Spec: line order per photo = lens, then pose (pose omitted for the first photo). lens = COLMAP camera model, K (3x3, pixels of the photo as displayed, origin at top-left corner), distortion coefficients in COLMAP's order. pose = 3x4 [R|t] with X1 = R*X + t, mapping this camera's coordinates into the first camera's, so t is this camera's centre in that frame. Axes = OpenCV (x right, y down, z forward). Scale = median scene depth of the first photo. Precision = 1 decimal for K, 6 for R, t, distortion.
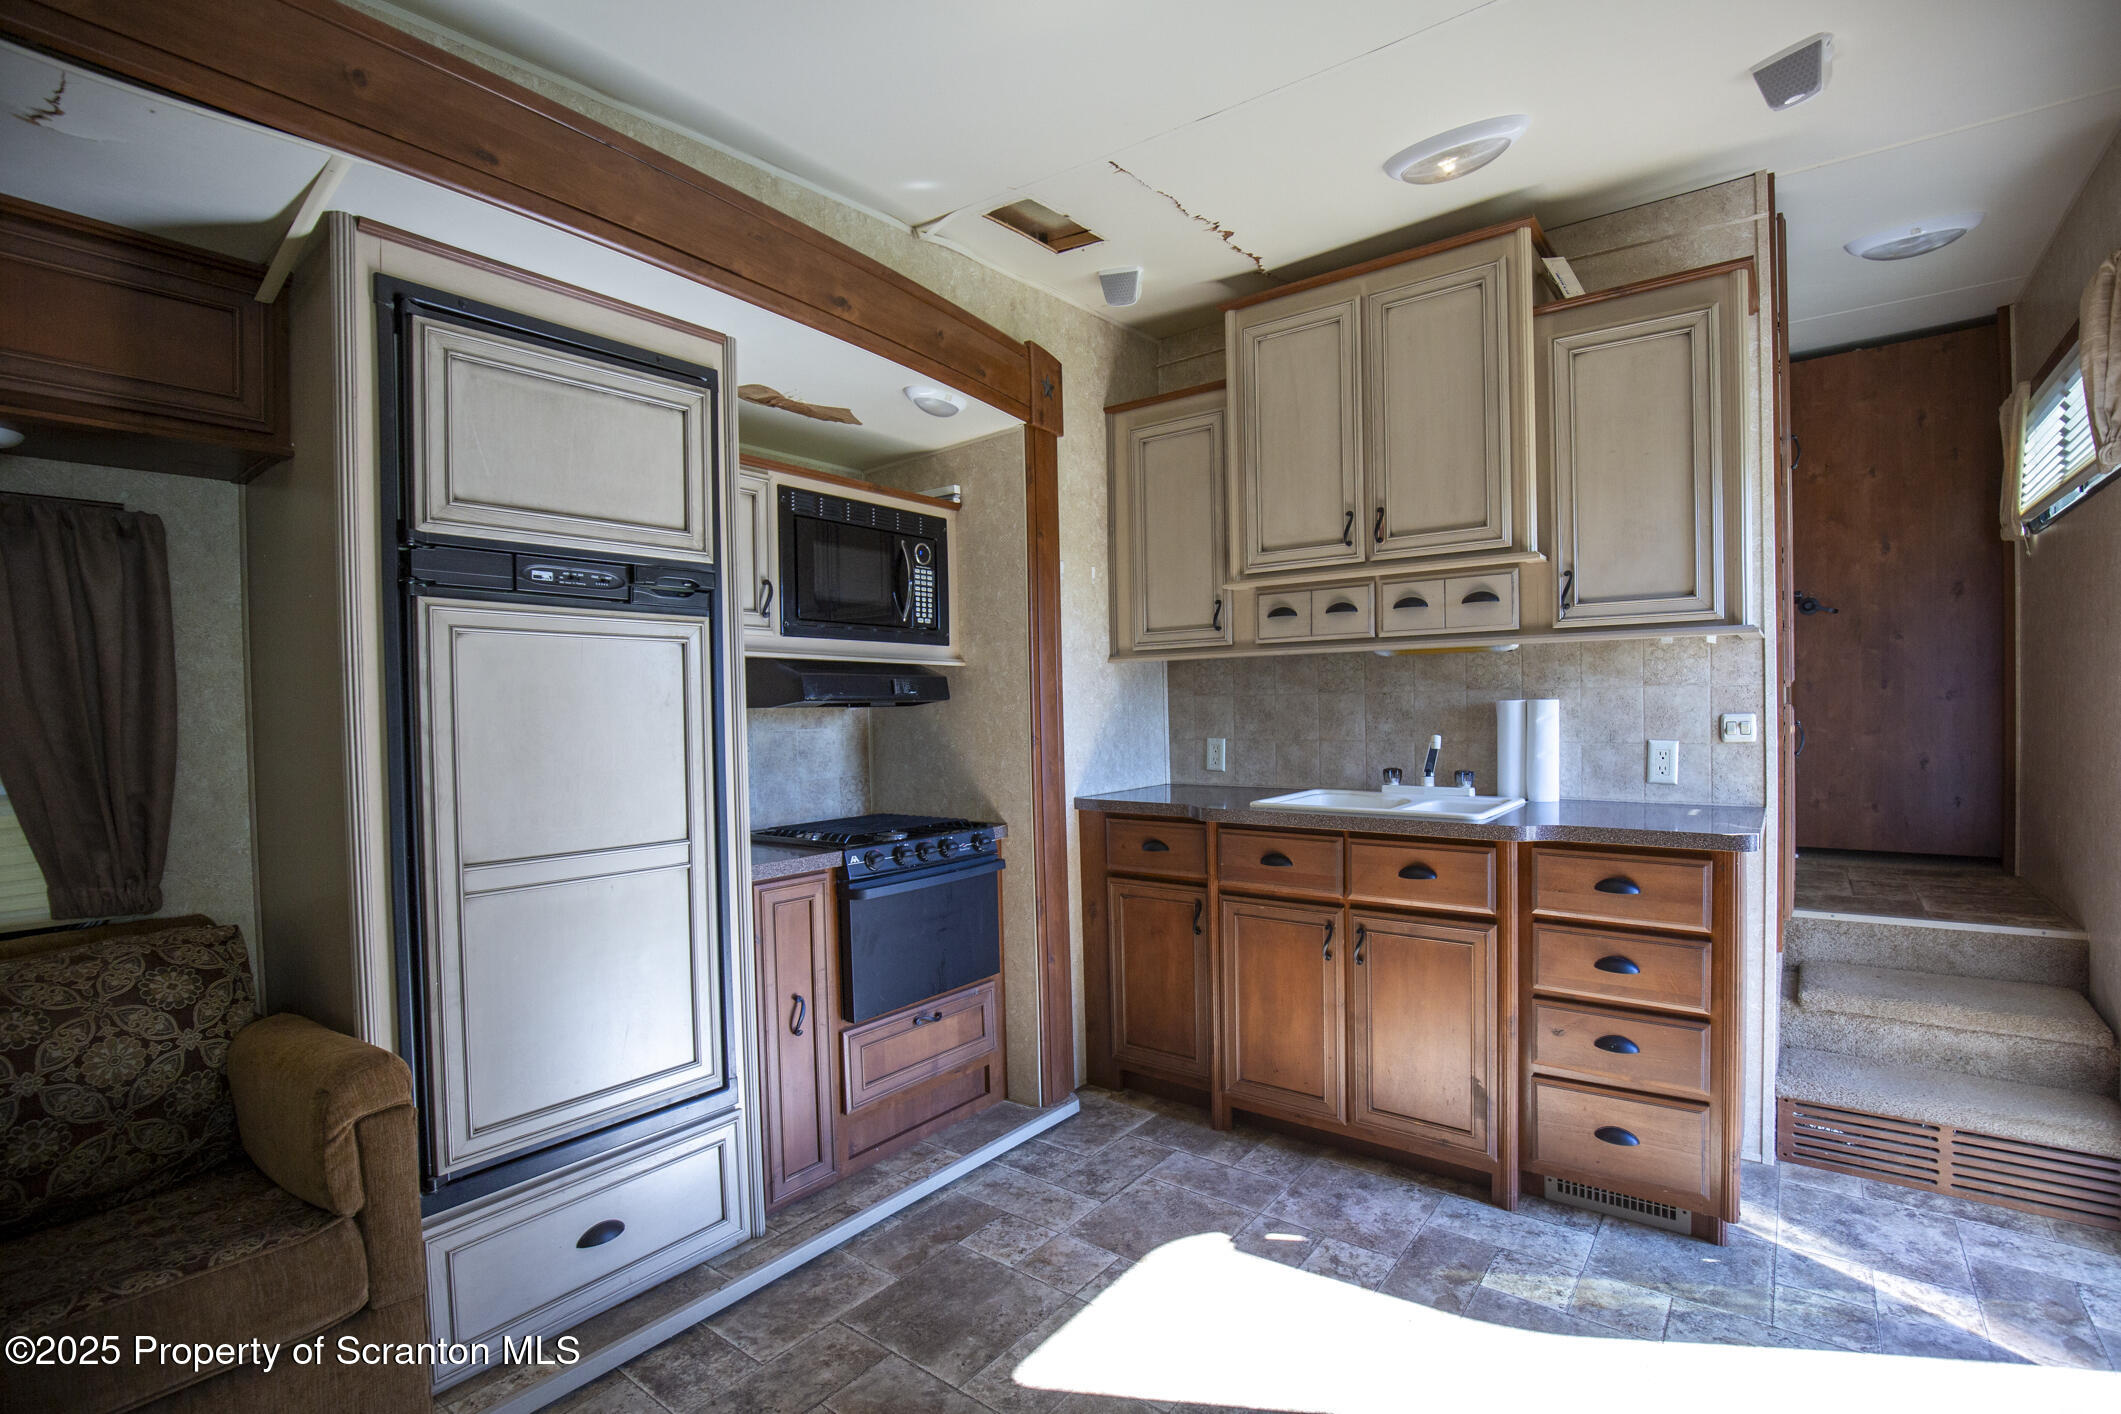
lens RADIAL K [[963.4, 0, 1064.0], [0, 963.4, 721.2], [0, 0, 1]] dist [-0.035499, 0.006465]
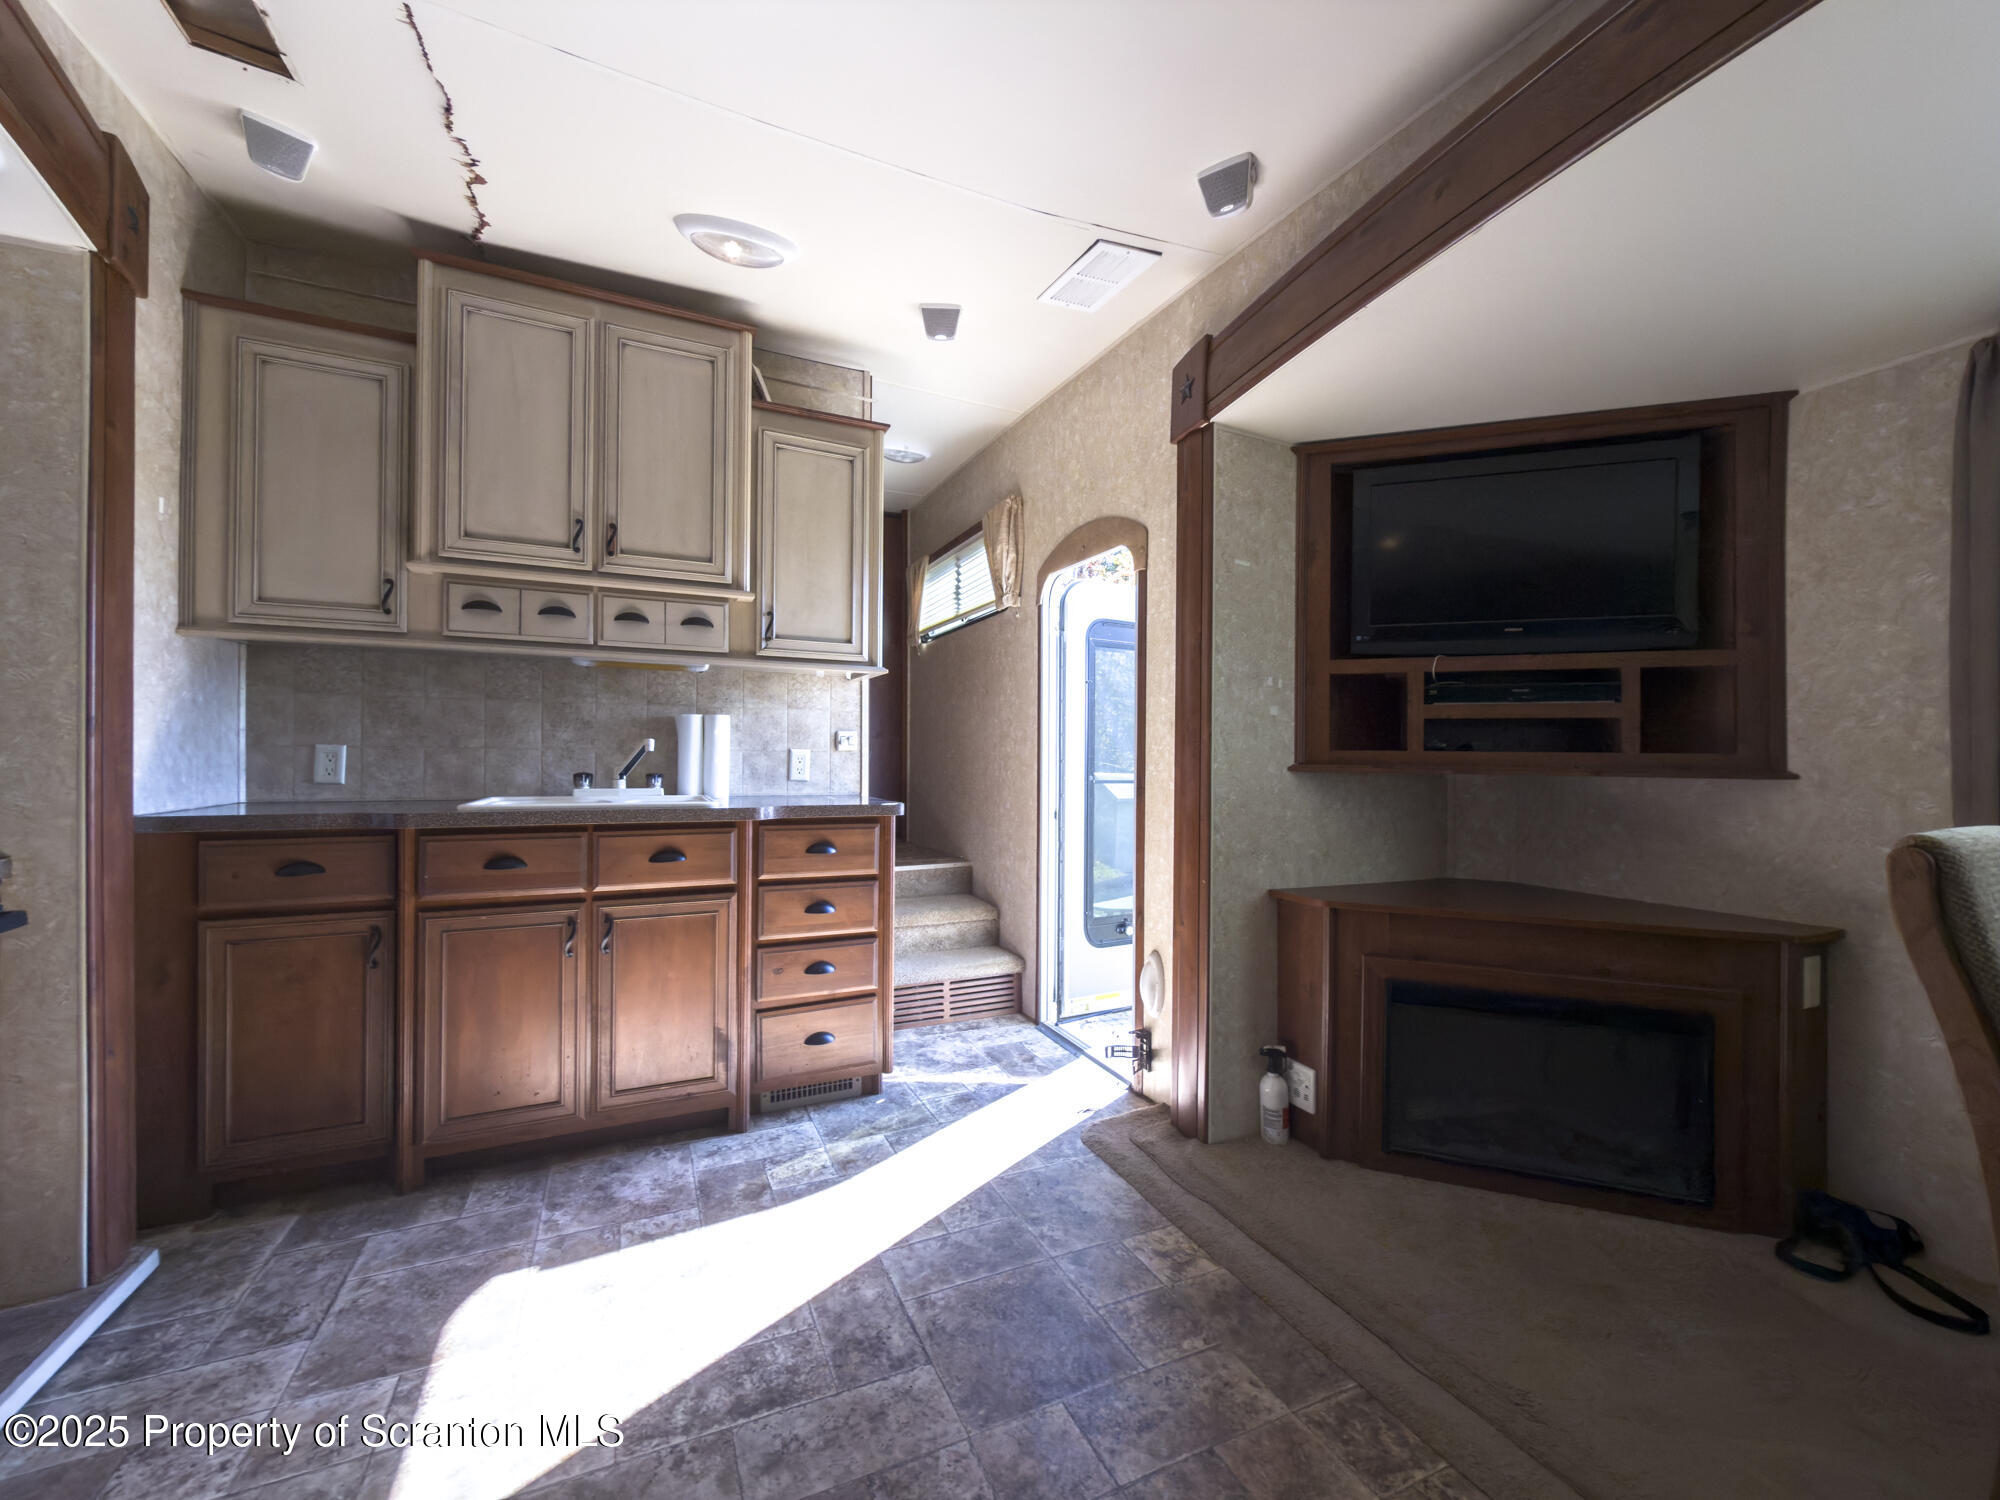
lens RADIAL K [[802.5, 0, 1005.1], [0, 802.5, 745.6], [0, 0, 1]] dist [0.002094, 0.000260]
pose [[0.461747, 0.037401, 0.886223, -0.263553], [-0.001282, 0.999138, -0.041499, 0.064108], [-0.887011, 0.018026, 0.461397, 0.210213]]
